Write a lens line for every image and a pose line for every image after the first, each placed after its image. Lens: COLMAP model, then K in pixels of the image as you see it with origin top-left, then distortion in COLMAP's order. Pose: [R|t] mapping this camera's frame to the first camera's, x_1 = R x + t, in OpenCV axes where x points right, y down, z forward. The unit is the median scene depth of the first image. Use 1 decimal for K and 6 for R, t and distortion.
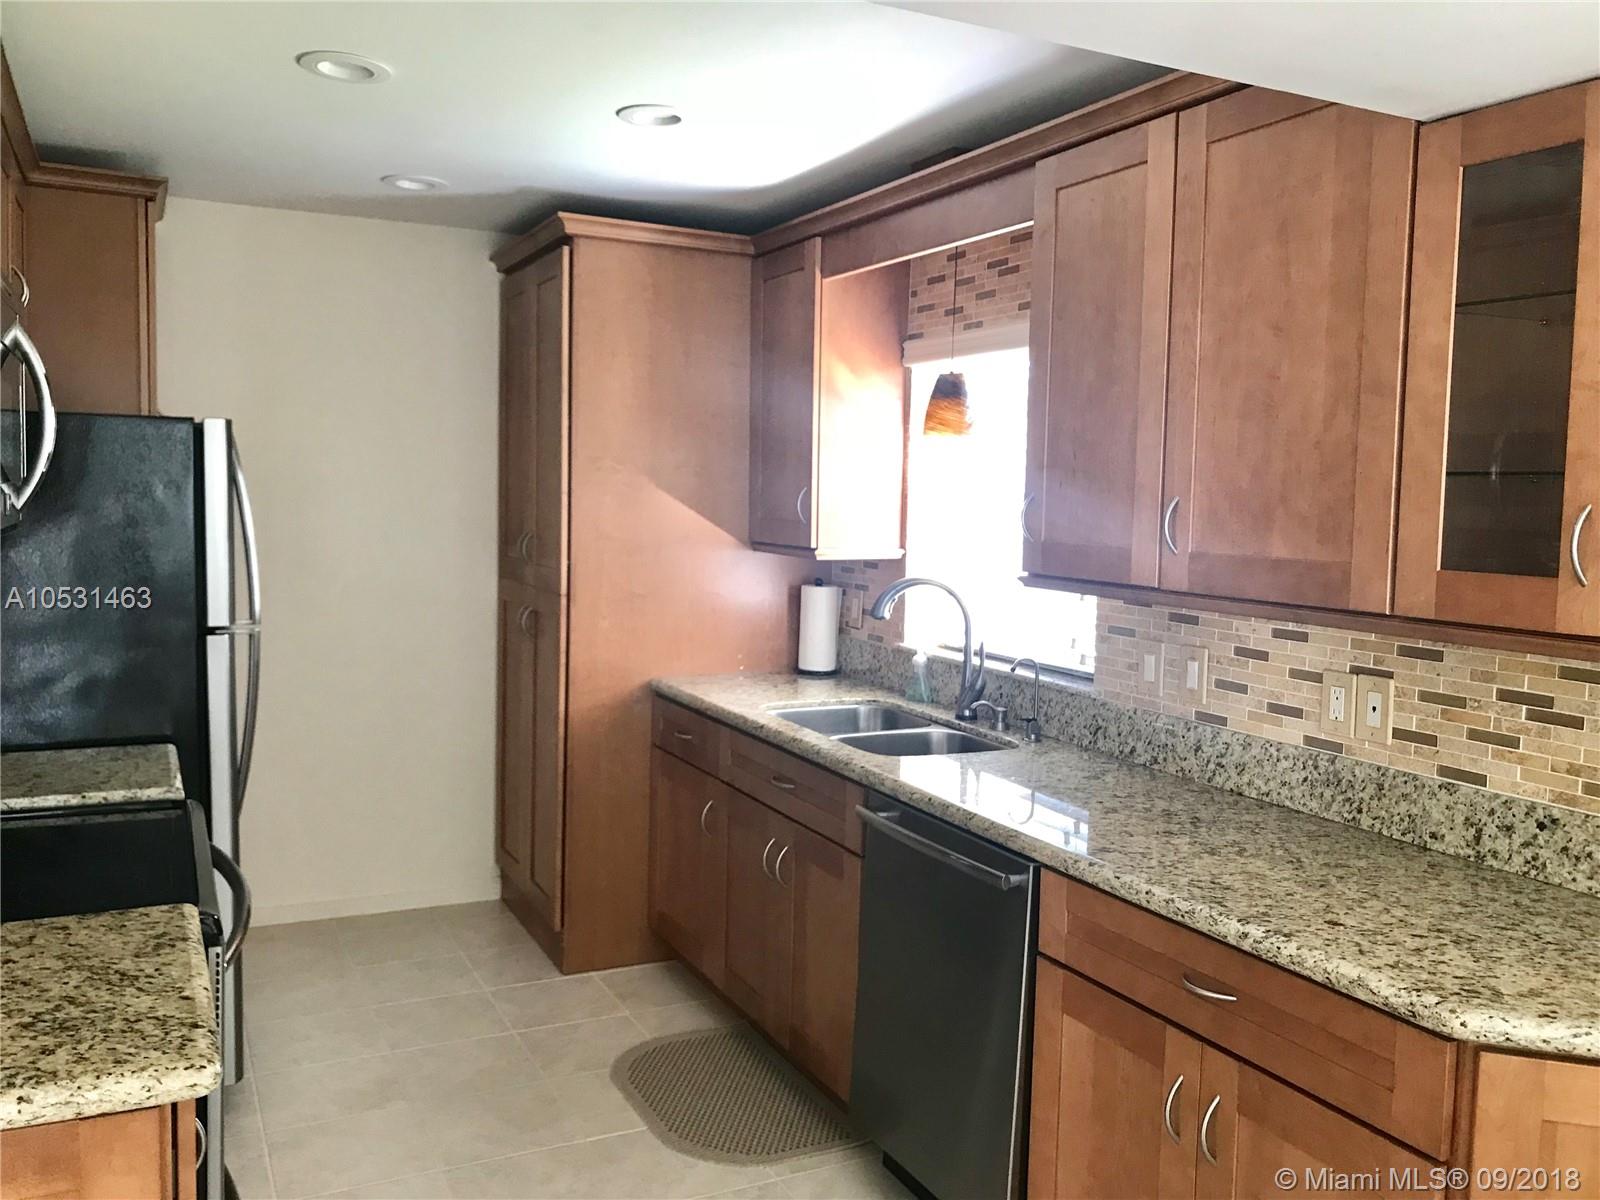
lens RADIAL K [[1321.7, 0, 822.8], [0, 1321.7, 594.8], [0, 0, 1]] dist [0.030679, -0.000933]
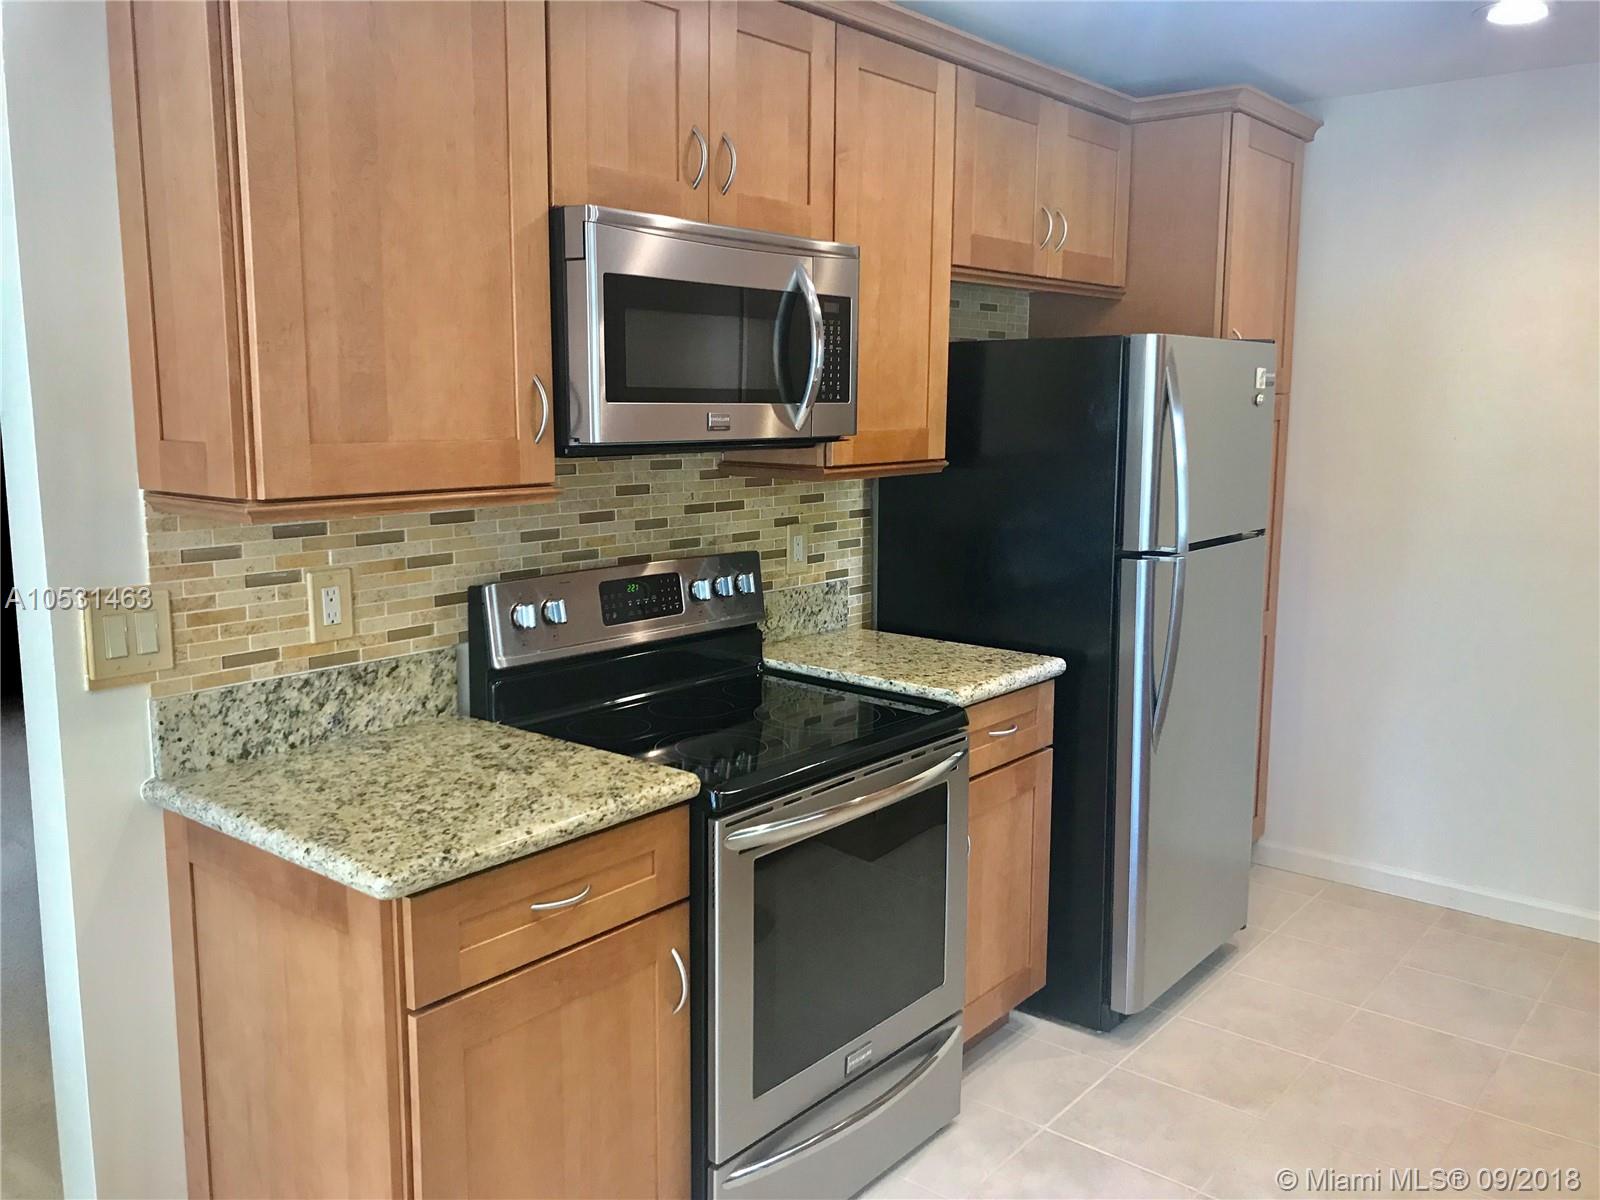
lens RADIAL K [[1321.7, 0, 822.8], [0, 1321.7, 594.8], [0, 0, 1]] dist [0.030679, -0.000933]
pose [[0.410405, 0.110130, -0.905229, 0.658900], [-0.067633, 0.993623, 0.090222, -0.031999], [0.909392, 0.024195, 0.415236, 0.736936]]
